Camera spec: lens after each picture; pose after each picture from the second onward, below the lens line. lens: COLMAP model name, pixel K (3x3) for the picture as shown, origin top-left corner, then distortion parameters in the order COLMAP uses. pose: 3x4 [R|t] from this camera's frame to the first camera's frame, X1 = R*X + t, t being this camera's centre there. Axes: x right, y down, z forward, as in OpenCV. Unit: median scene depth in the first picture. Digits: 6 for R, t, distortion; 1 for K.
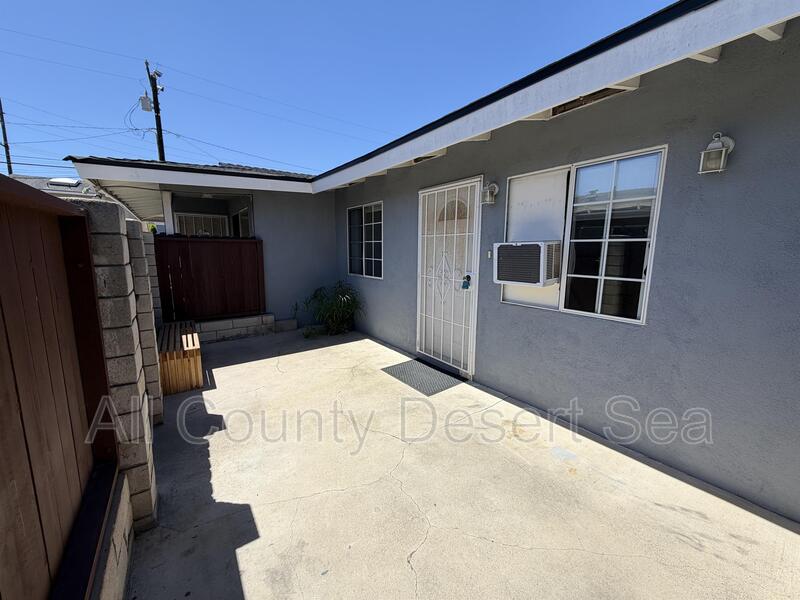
lens RADIAL K [[320.5, 0, 396.0], [0, 320.5, 298.5], [0, 0, 1]] dist [0.000102, 0.000204]
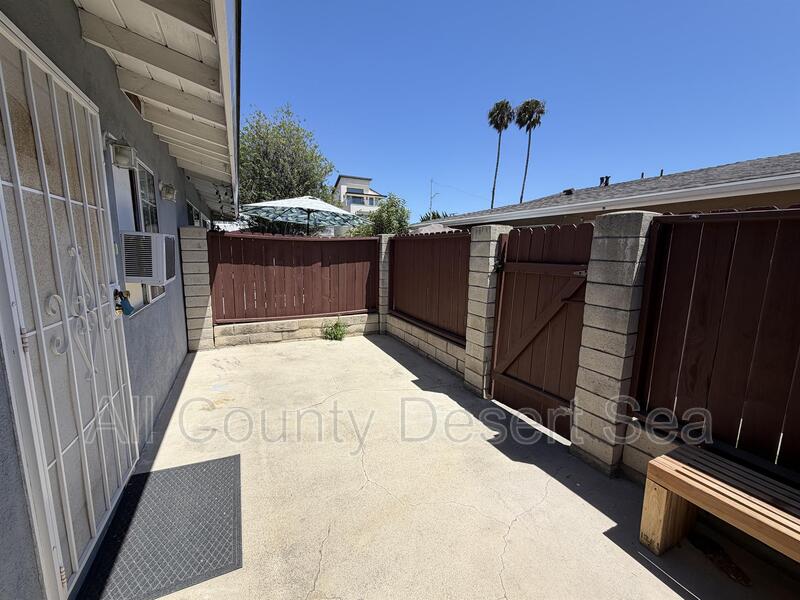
lens RADIAL K [[320.5, 0, 396.0], [0, 320.5, 298.5], [0, 0, 1]] dist [0.000102, 0.000204]
pose [[-0.987601, -0.045579, 0.150223, -0.468348], [0.002037, 0.953122, 0.302578, -0.331714], [-0.156972, 0.299132, -0.941212, 2.158159]]
